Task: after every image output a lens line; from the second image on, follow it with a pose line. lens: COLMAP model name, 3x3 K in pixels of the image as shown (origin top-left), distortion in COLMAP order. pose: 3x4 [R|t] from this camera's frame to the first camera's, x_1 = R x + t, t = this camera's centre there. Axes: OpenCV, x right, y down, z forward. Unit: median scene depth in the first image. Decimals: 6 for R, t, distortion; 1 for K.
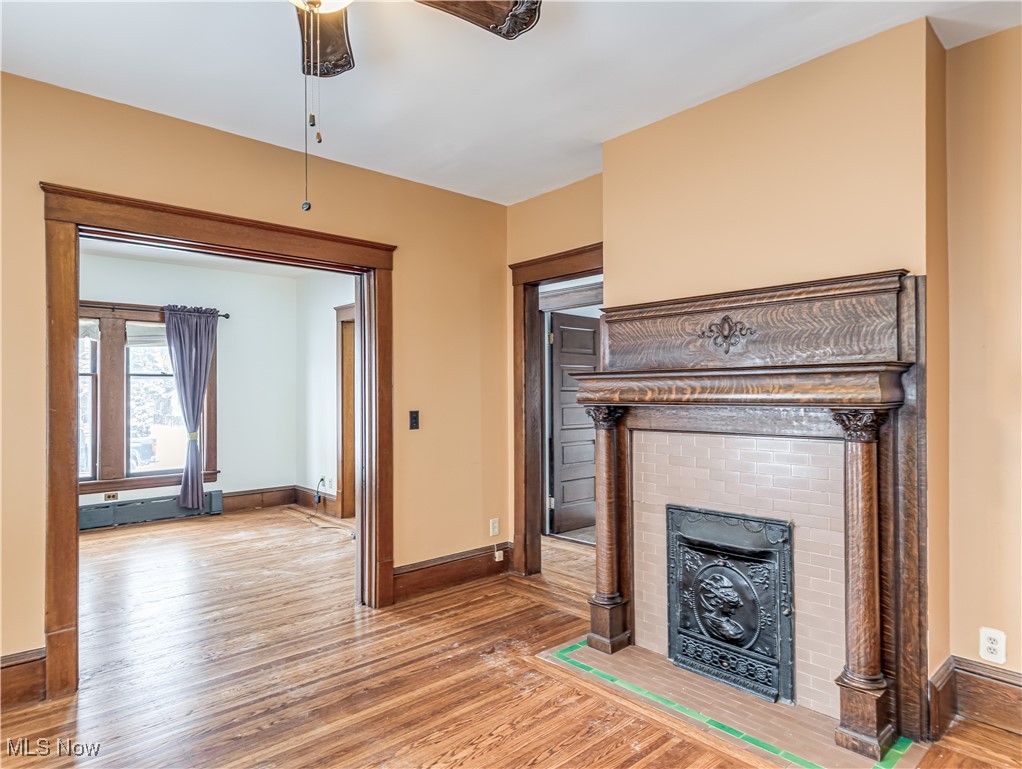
lens RADIAL K [[643.8, 0, 510.7], [0, 643.8, 383.7], [0, 0, 1]] dist [0.035770, 0.000077]
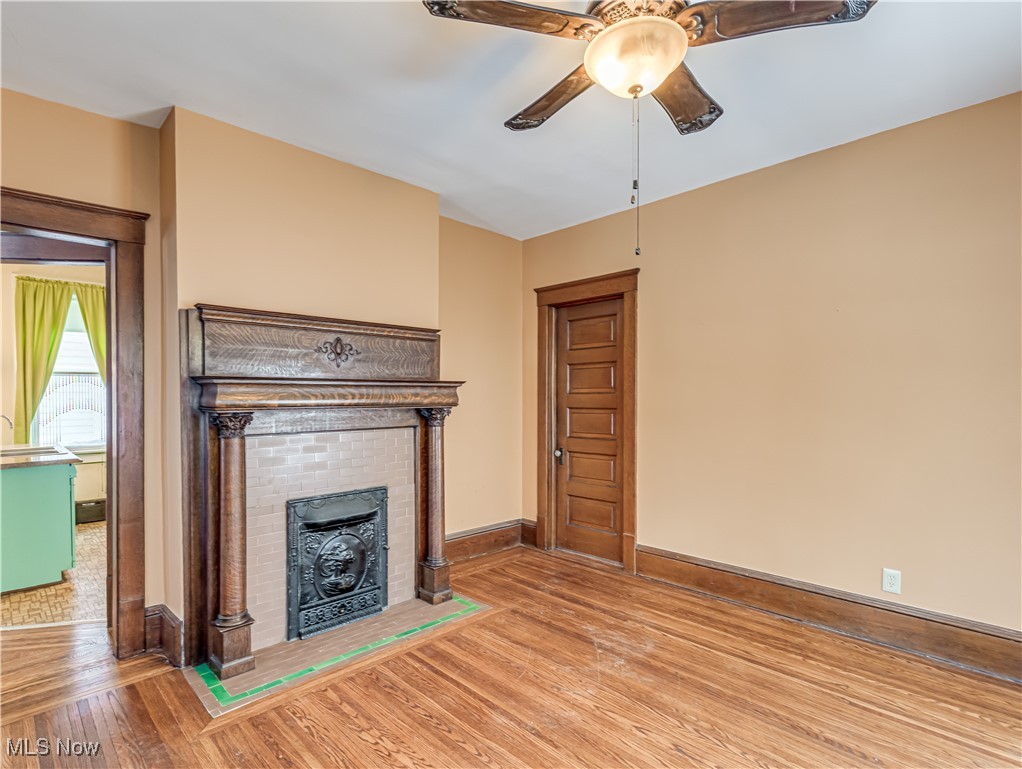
lens RADIAL K [[533.3, 0, 529.9], [0, 533.3, 394.1], [0, 0, 1]] dist [0.015905, -0.001830]
pose [[-0.092233, 0.009922, 0.995688, -0.767064], [-0.009314, 0.999898, -0.010827, 0.014153], [-0.995694, -0.010273, -0.092131, 0.748356]]
